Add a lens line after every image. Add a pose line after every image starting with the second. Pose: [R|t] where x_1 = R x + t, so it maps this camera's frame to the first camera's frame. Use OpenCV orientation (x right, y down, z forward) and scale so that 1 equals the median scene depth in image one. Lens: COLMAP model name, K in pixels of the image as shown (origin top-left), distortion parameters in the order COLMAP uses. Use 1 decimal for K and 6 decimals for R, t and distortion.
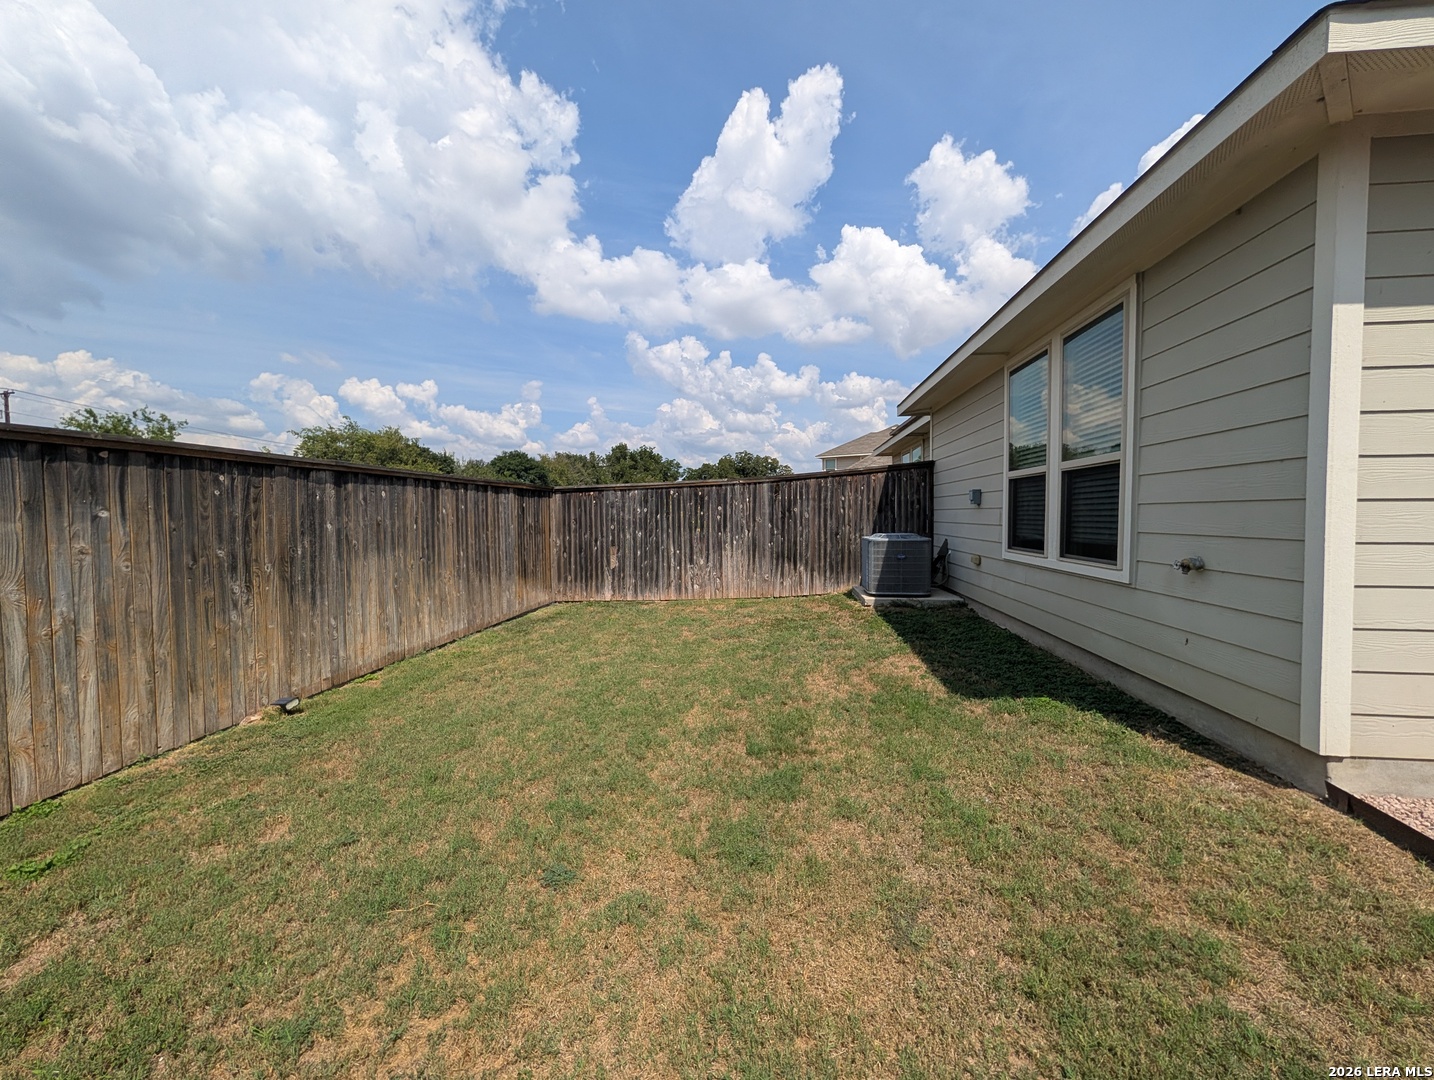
lens RADIAL K [[552.4, 0, 718.3], [0, 552.4, 535.6], [0, 0, 1]] dist [0.000523, -0.000029]
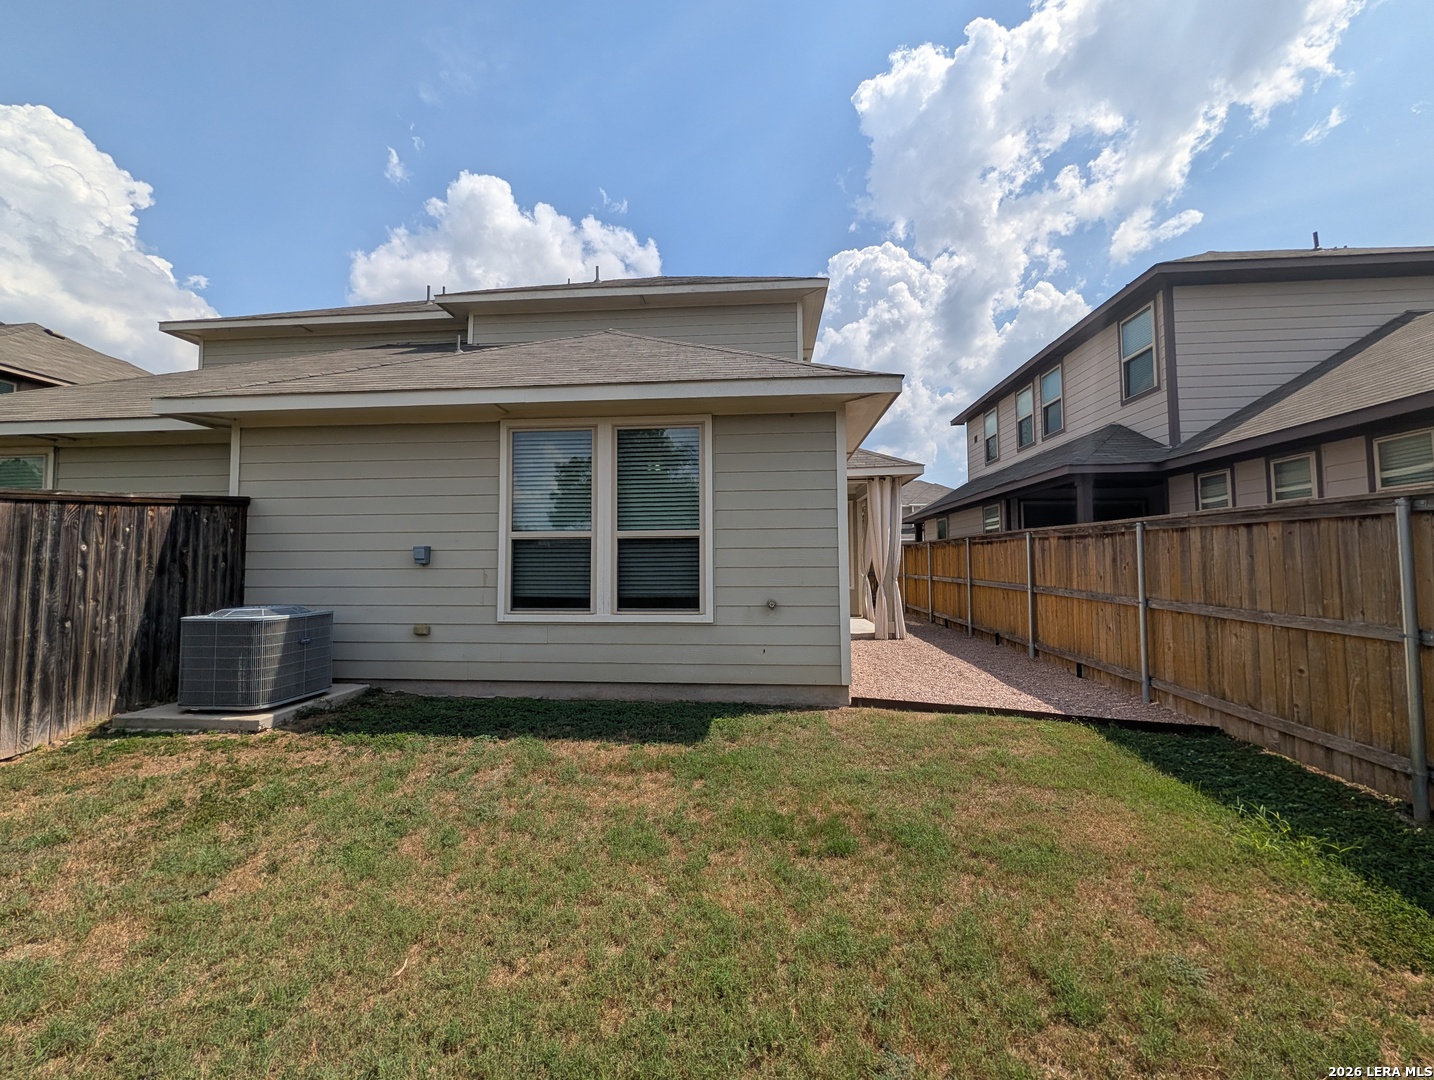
lens RADIAL K [[552.4, 0, 718.3], [0, 552.4, 535.6], [0, 0, 1]] dist [0.000523, -0.000029]
pose [[-0.030282, 0.057184, 0.997904, -0.719031], [0.043121, 0.997507, -0.055853, -0.059546], [-0.998611, 0.041339, -0.032672, 1.035745]]
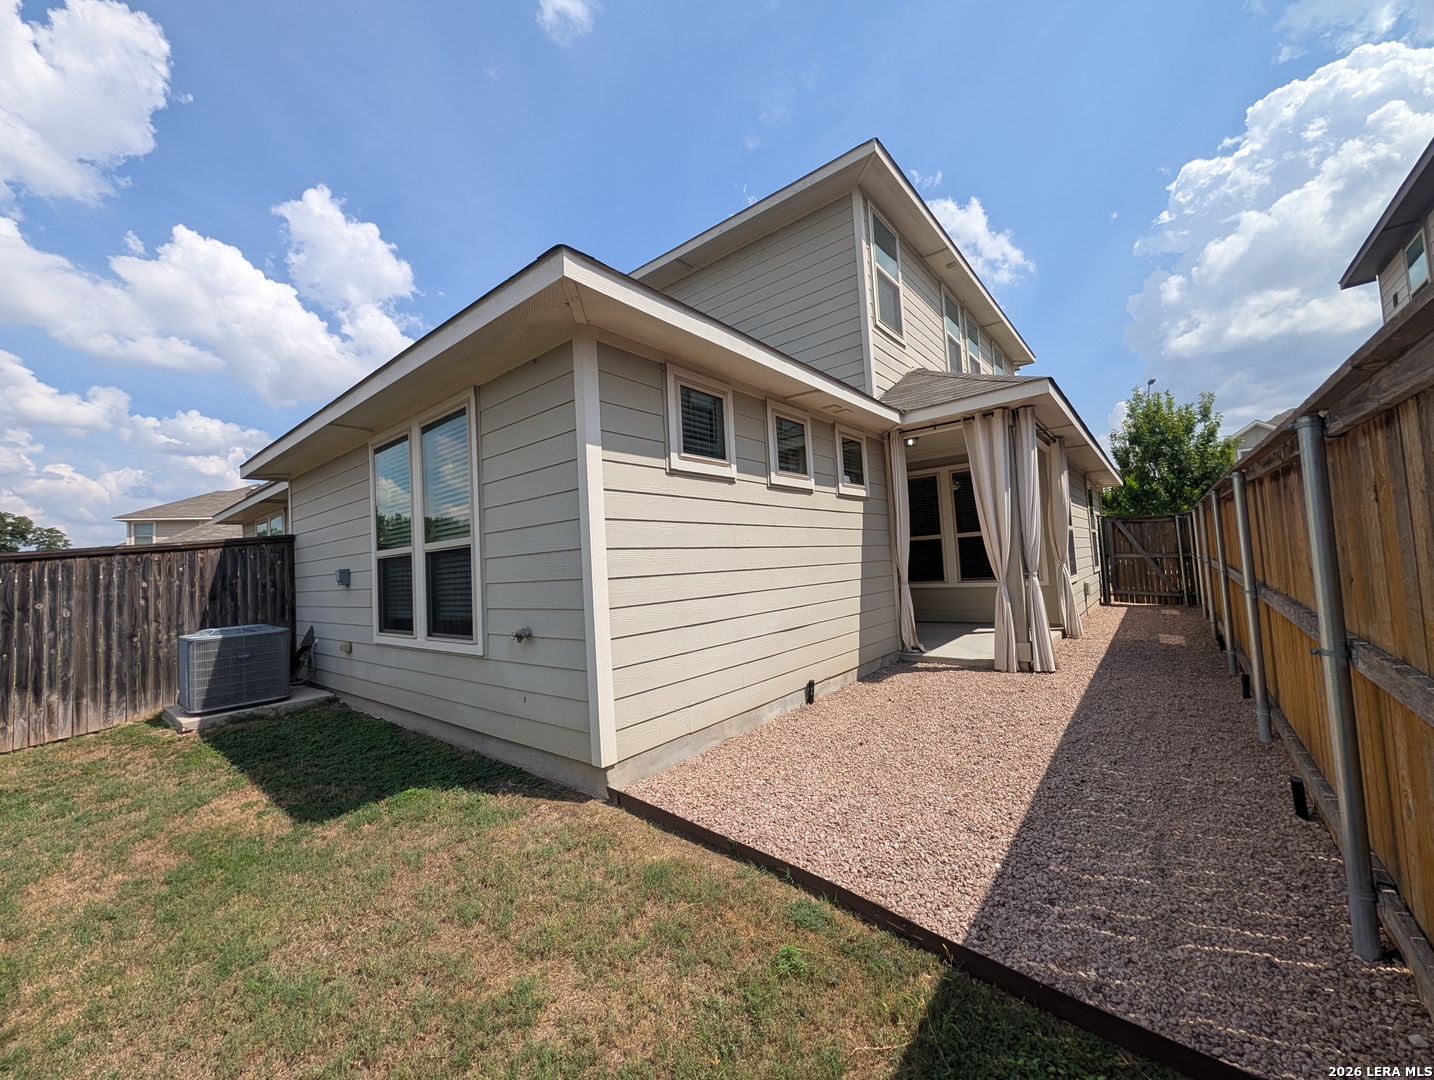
lens RADIAL K [[552.4, 0, 718.3], [0, 552.4, 535.6], [0, 0, 1]] dist [0.000523, -0.000029]
pose [[0.540559, 0.019417, 0.841082, 0.060945], [0.086427, 0.993163, -0.078474, -0.024856], [-0.836855, 0.115112, 0.535185, -0.018256]]
